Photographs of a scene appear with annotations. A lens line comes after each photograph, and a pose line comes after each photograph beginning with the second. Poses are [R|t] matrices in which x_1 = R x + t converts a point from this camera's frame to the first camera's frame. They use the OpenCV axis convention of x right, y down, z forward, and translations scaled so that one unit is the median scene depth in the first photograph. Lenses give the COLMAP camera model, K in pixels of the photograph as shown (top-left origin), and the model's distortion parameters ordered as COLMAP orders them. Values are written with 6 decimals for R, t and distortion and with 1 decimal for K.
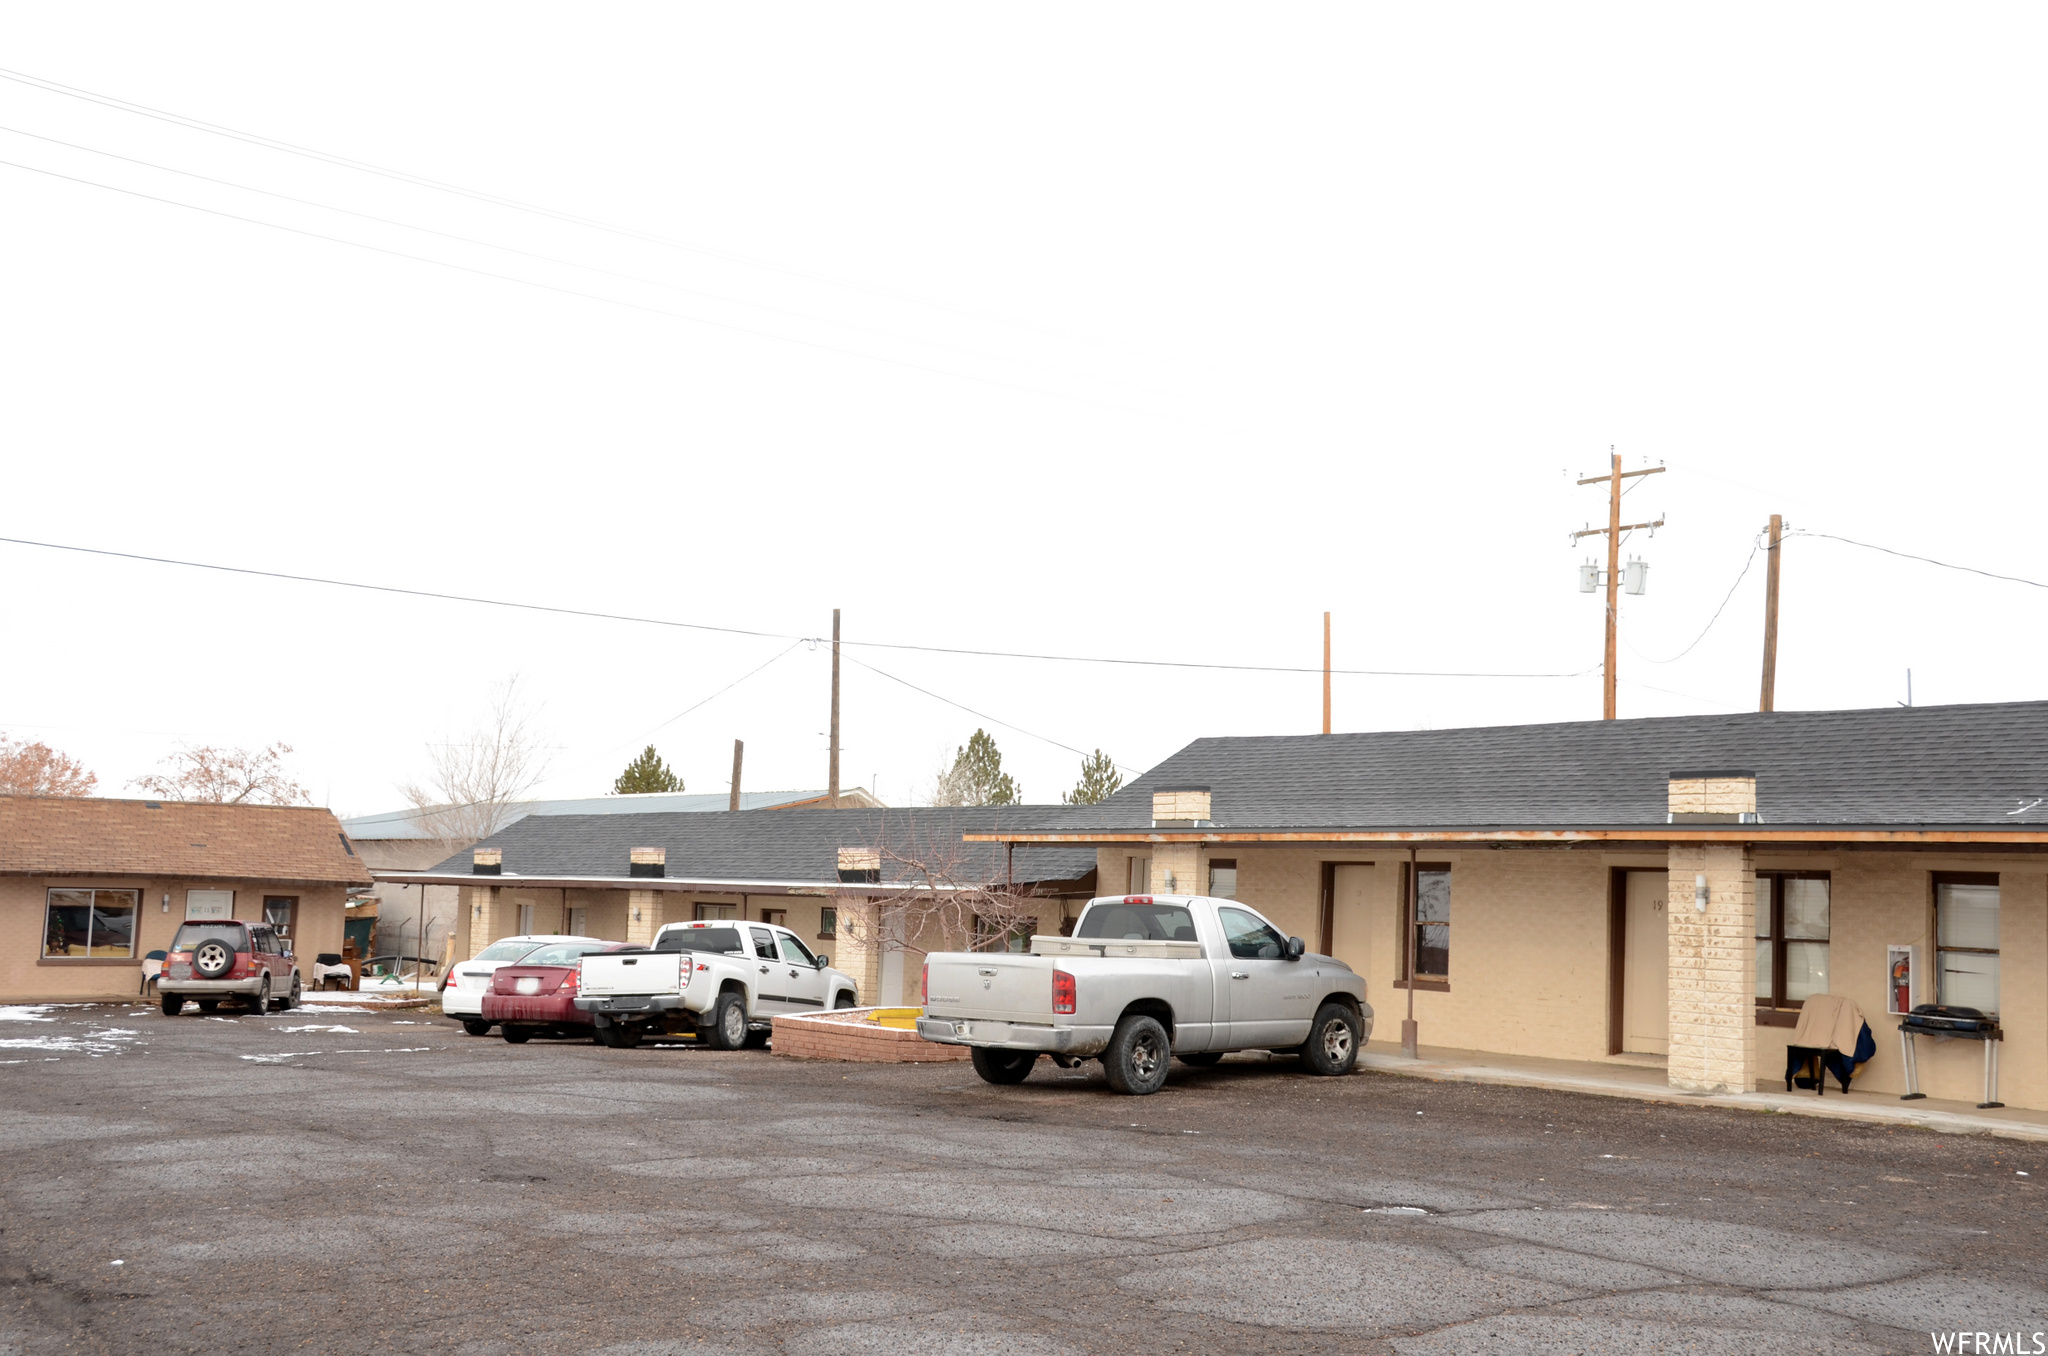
lens RADIAL K [[2166.9, 0, 1033.5], [0, 2166.9, 685.0], [0, 0, 1]] dist [-0.057138, 0.266489]
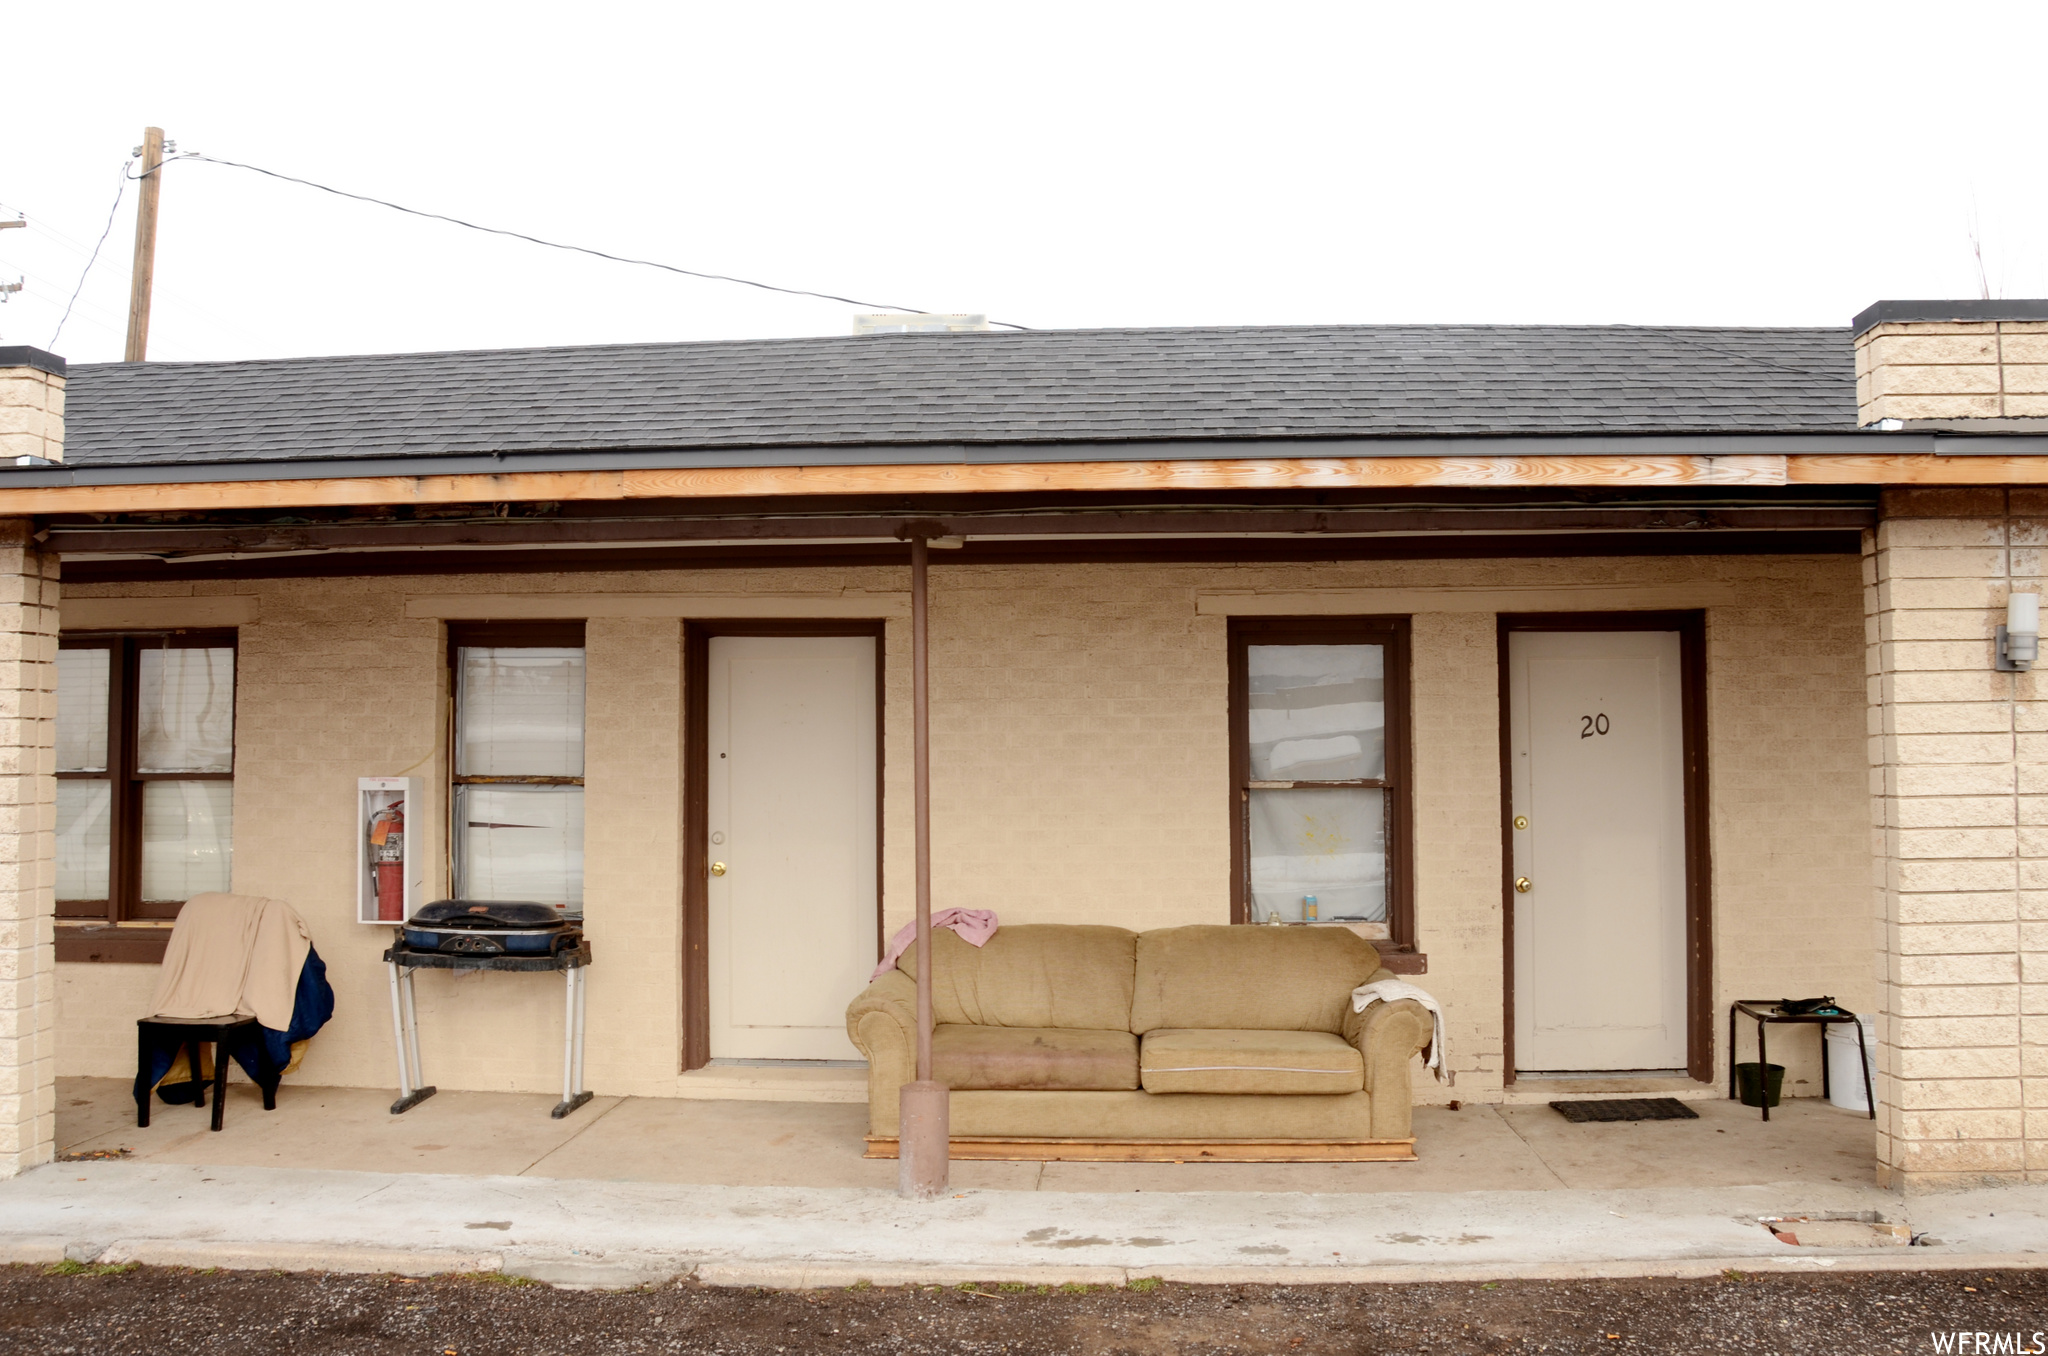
lens RADIAL K [[1673.5, 0, 1034.6], [0, 1673.5, 689.2], [0, 0, 1]] dist [-0.165779, 0.124895]
pose [[0.676046, -0.006647, 0.736830, 0.190489], [-0.042358, 0.997955, 0.047867, 0.063451], [-0.735641, -0.063571, 0.674382, 0.533488]]
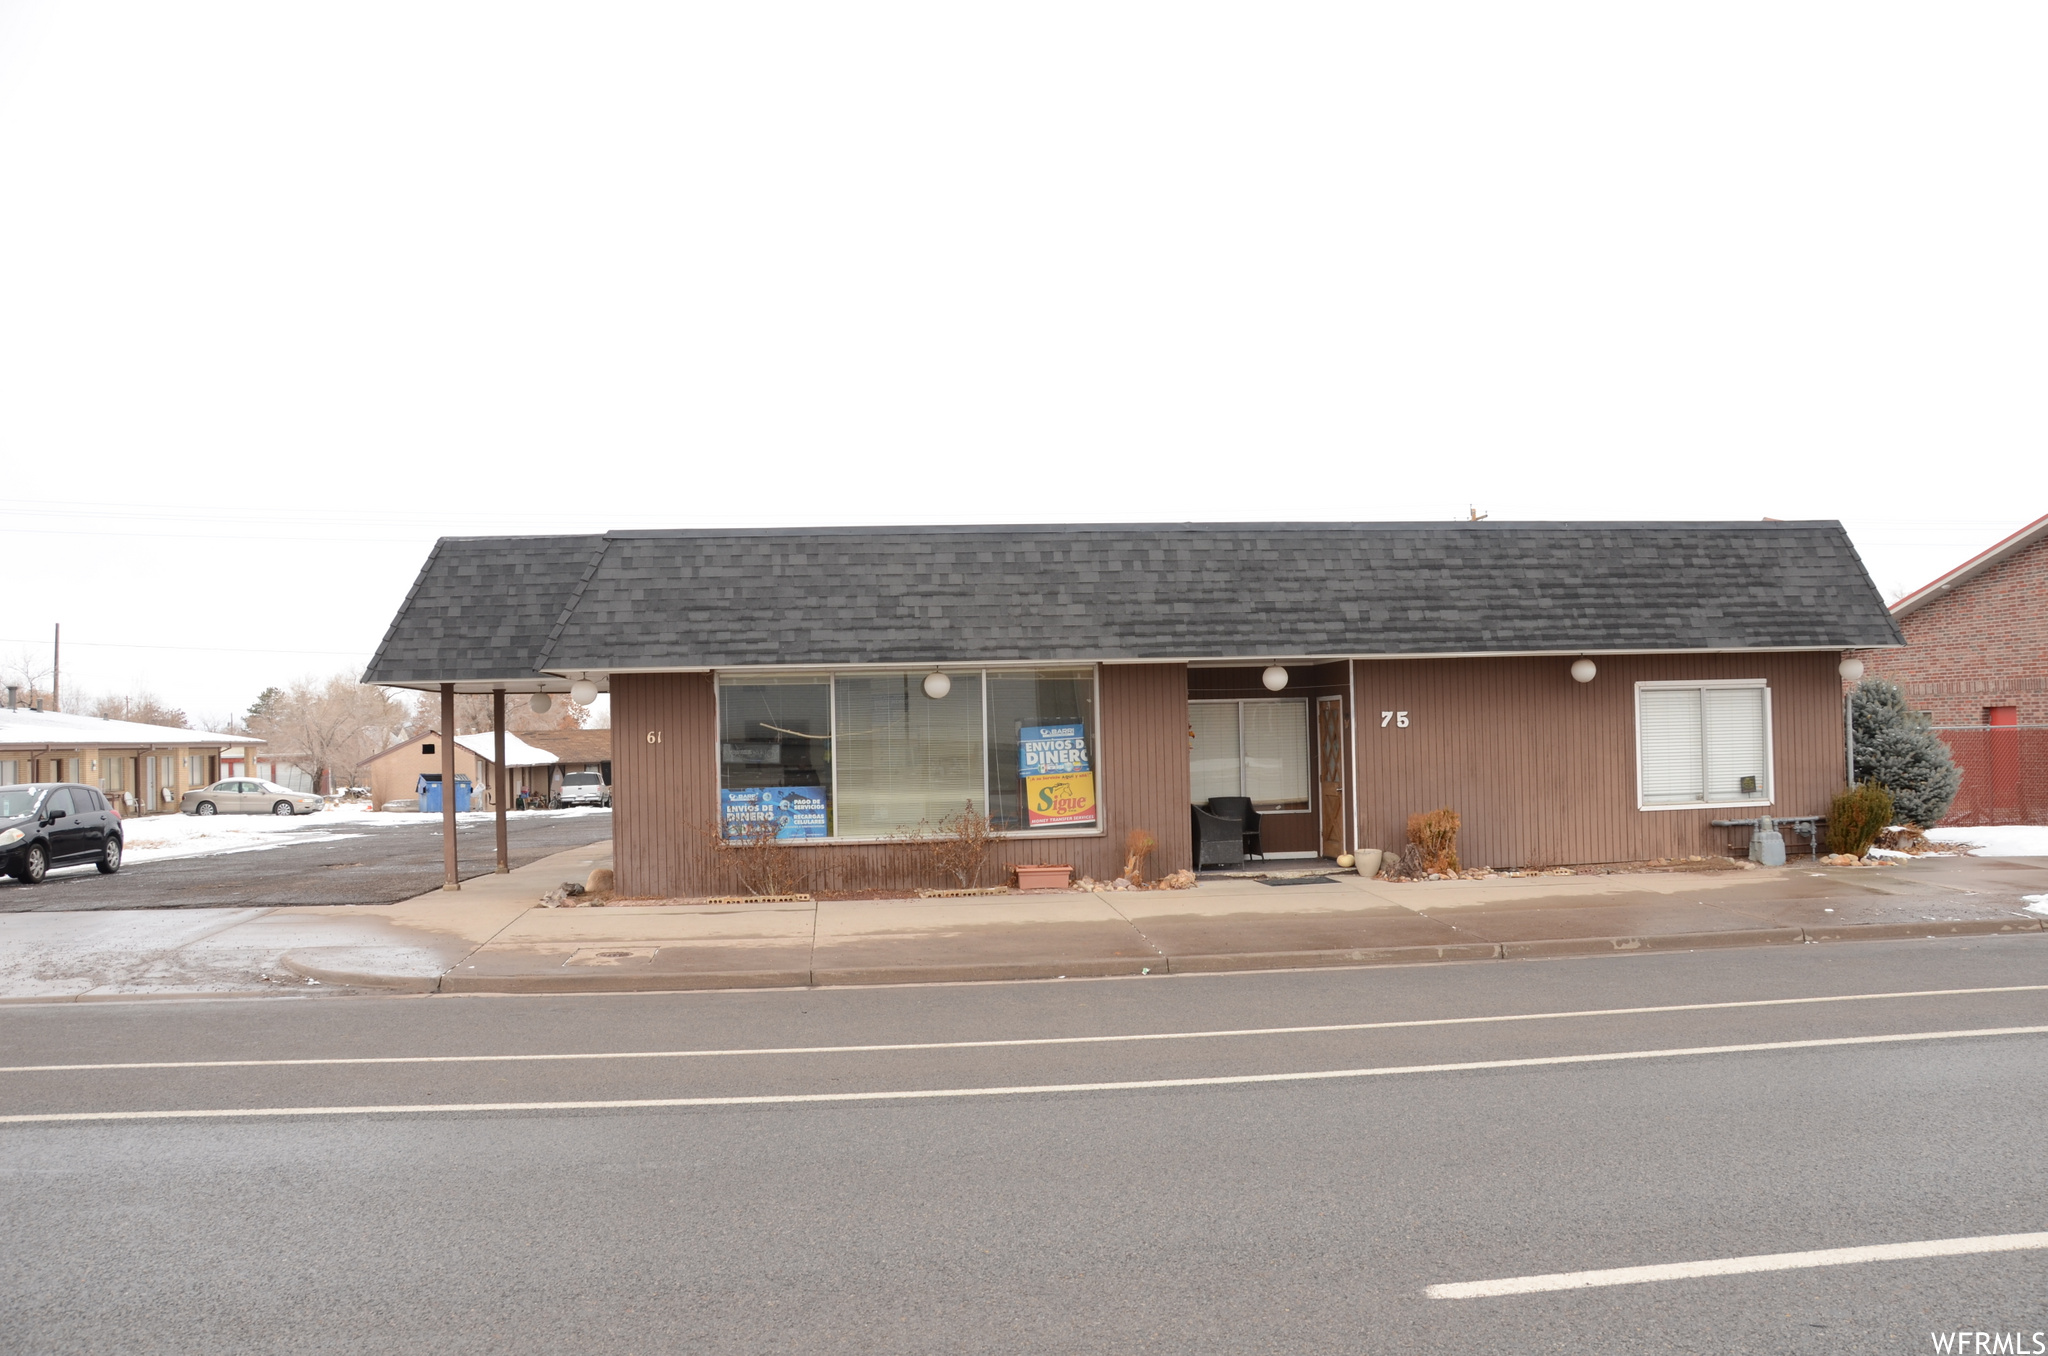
lens RADIAL K [[1585.1, 0, 1034.7], [0, 1585.1, 687.1], [0, 0, 1]] dist [-0.166287, 0.120302]
pose [[0.858305, -0.065134, -0.508990, 1.221421], [0.097546, 0.994535, 0.037223, -0.069511], [0.503783, -0.081598, 0.859967, -0.858006]]
